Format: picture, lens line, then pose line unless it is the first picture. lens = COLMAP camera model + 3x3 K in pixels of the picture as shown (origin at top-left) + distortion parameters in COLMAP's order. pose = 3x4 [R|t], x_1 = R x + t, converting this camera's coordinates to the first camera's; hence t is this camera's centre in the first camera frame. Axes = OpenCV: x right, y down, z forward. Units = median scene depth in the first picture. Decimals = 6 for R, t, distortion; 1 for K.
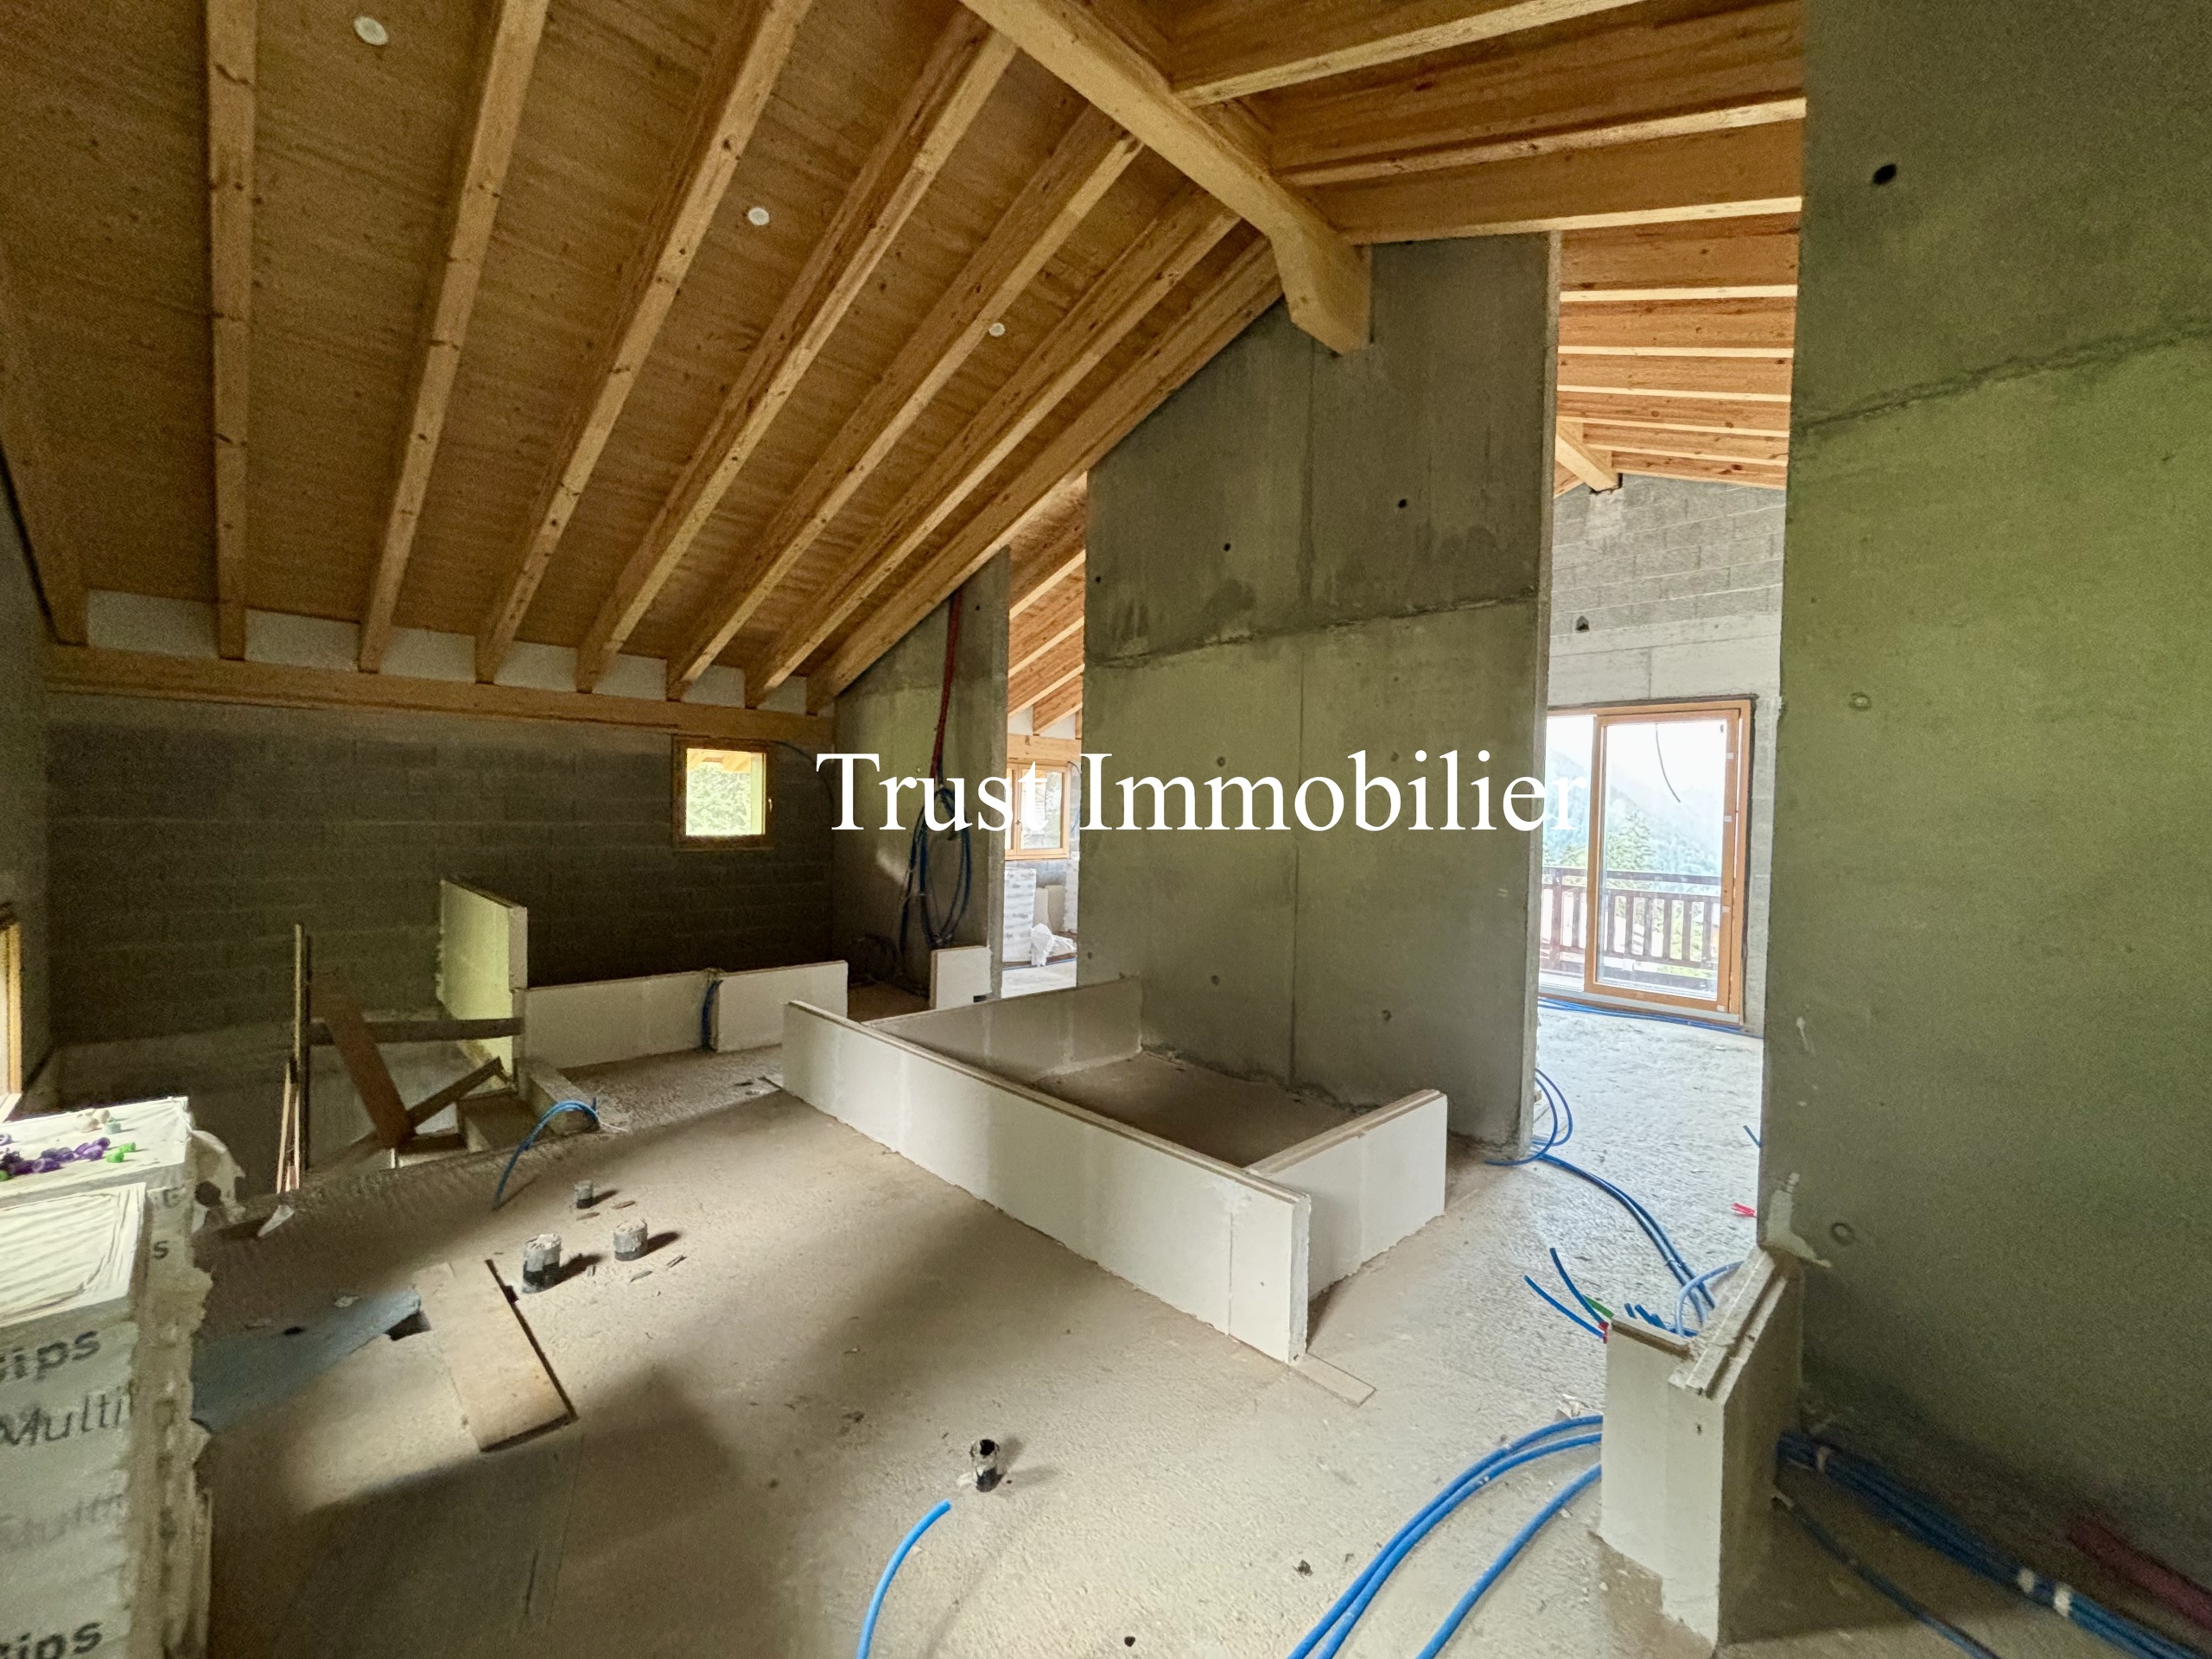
lens RADIAL K [[880.2, 0, 1106.0], [0, 880.2, 829.5], [0, 0, 1]] dist [0.000982, 0.000115]
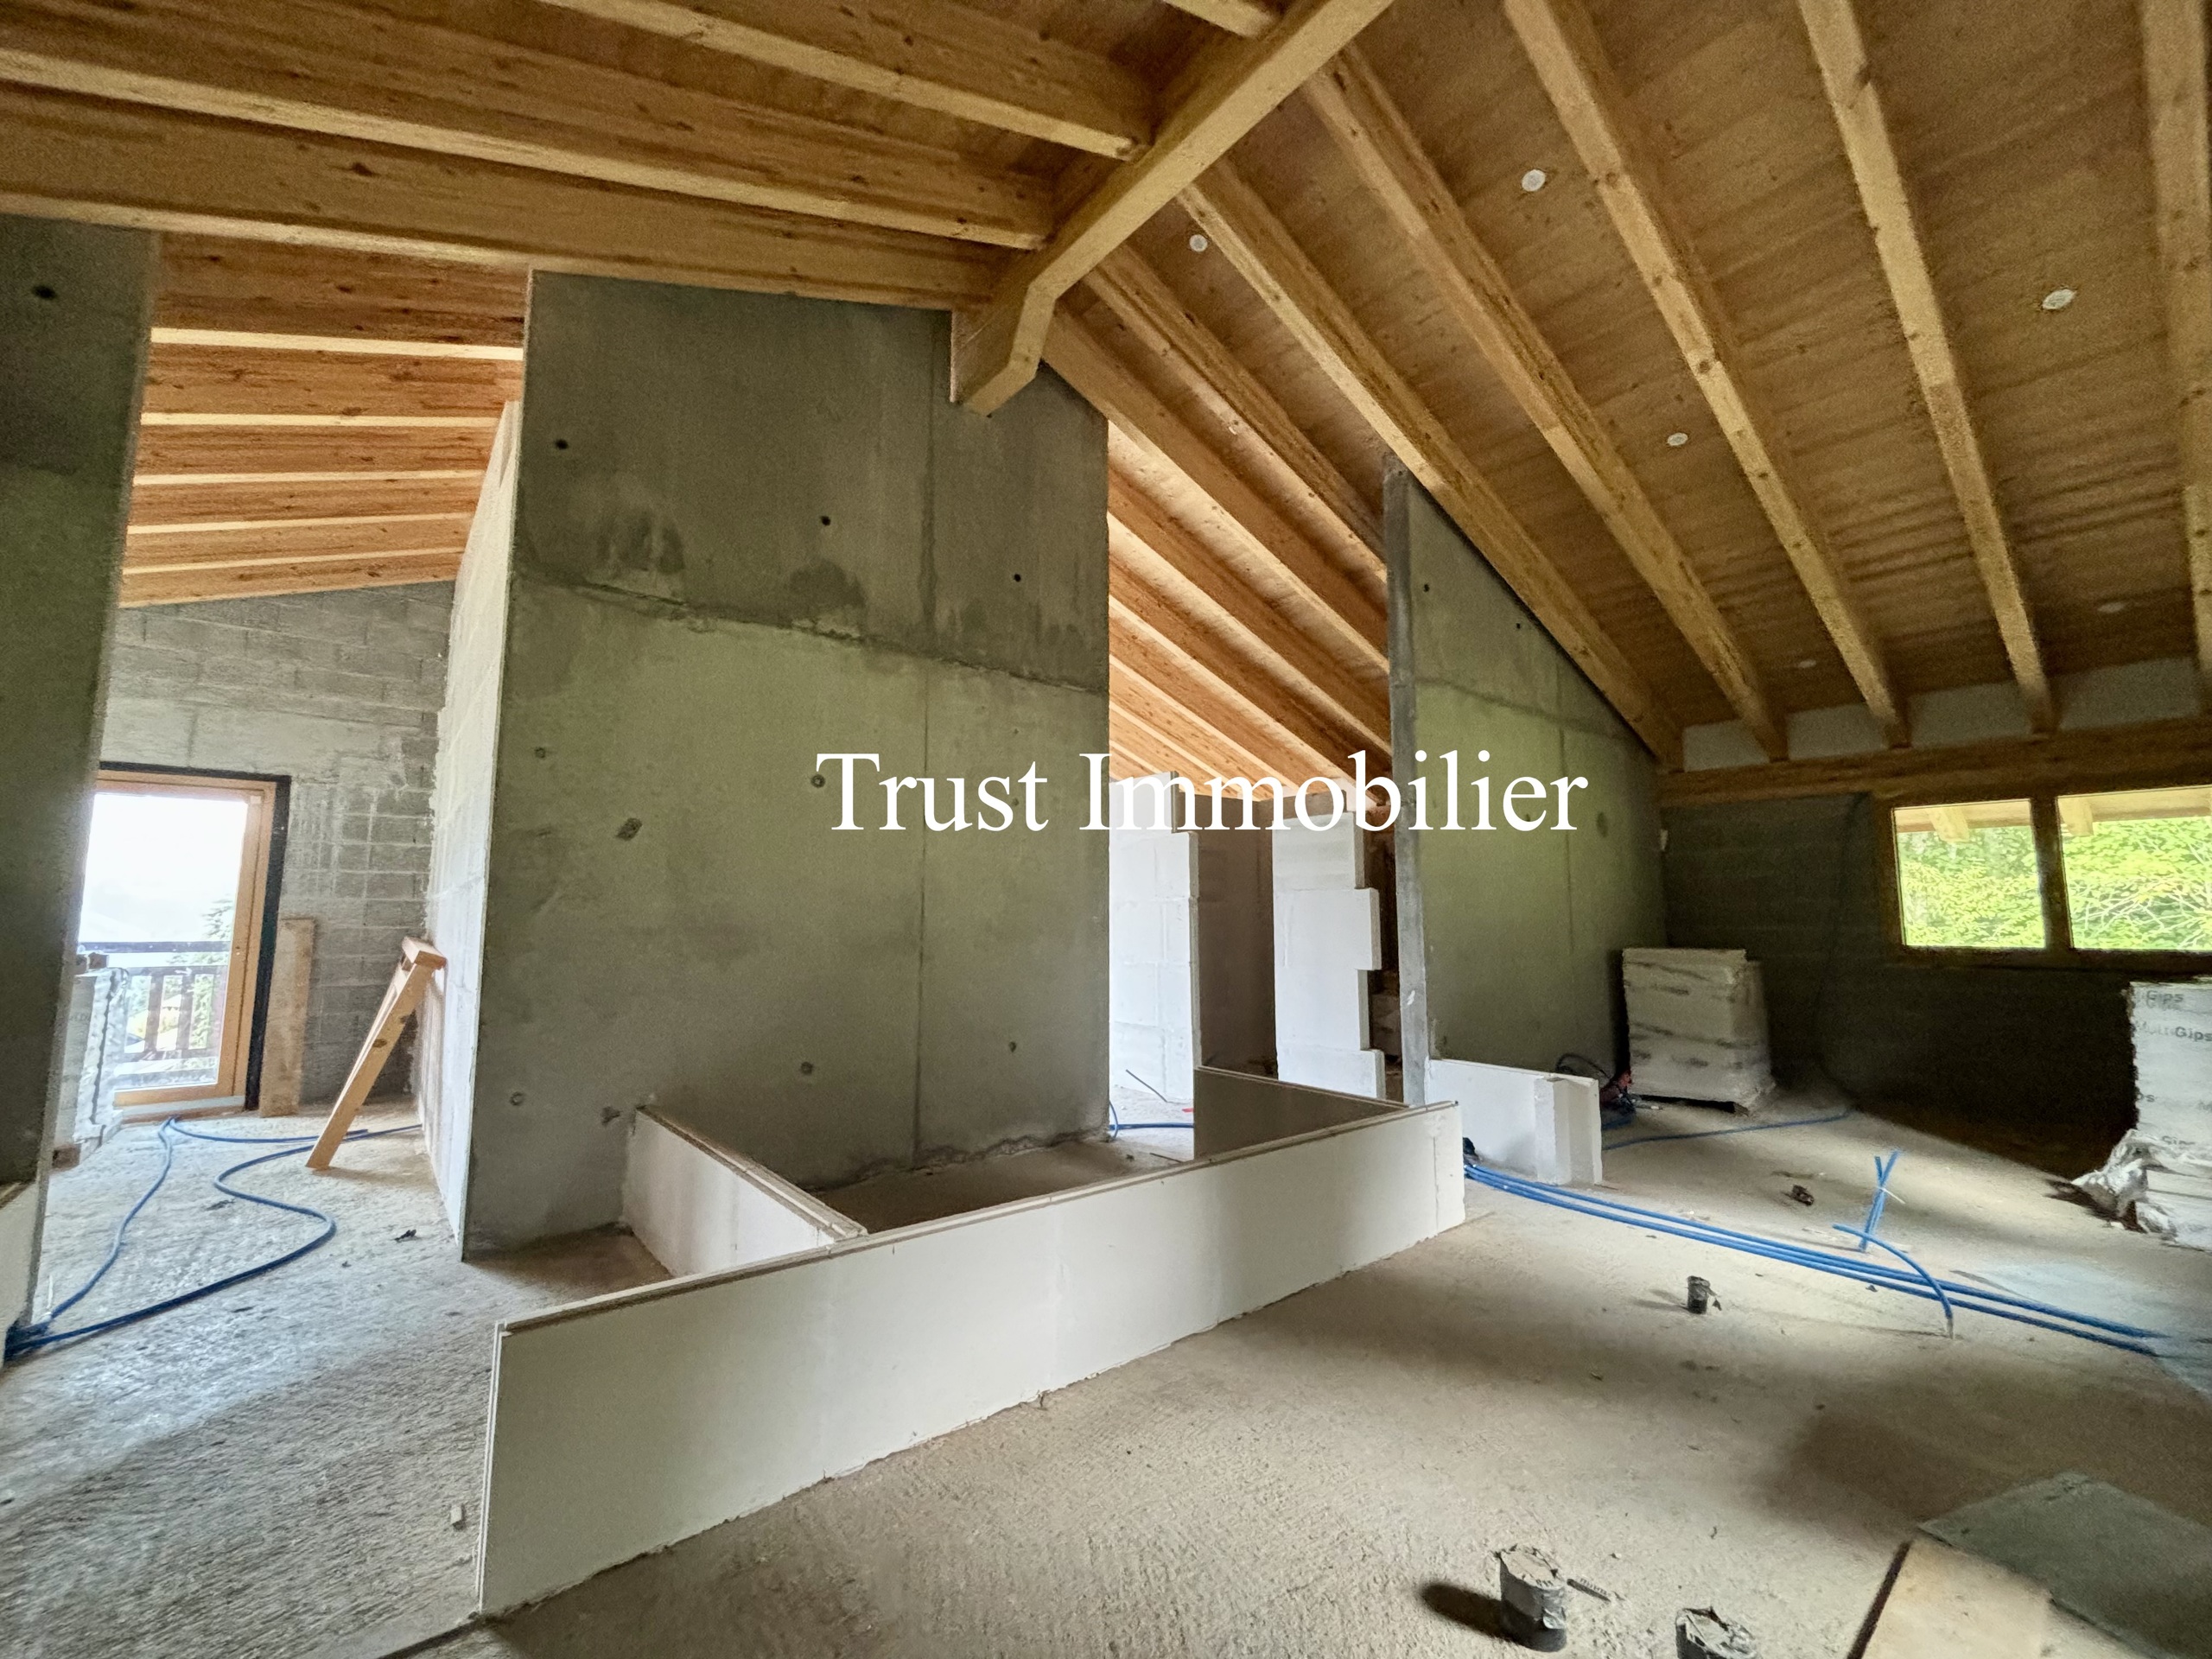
lens RADIAL K [[880.2, 0, 1106.0], [0, 880.2, 829.5], [0, 0, 1]] dist [0.000982, 0.000115]
pose [[0.066082, 0.060231, 0.995995, -0.670186], [0.006769, 0.998126, -0.060809, 0.016603], [-0.997791, 0.010760, 0.065551, 0.730124]]
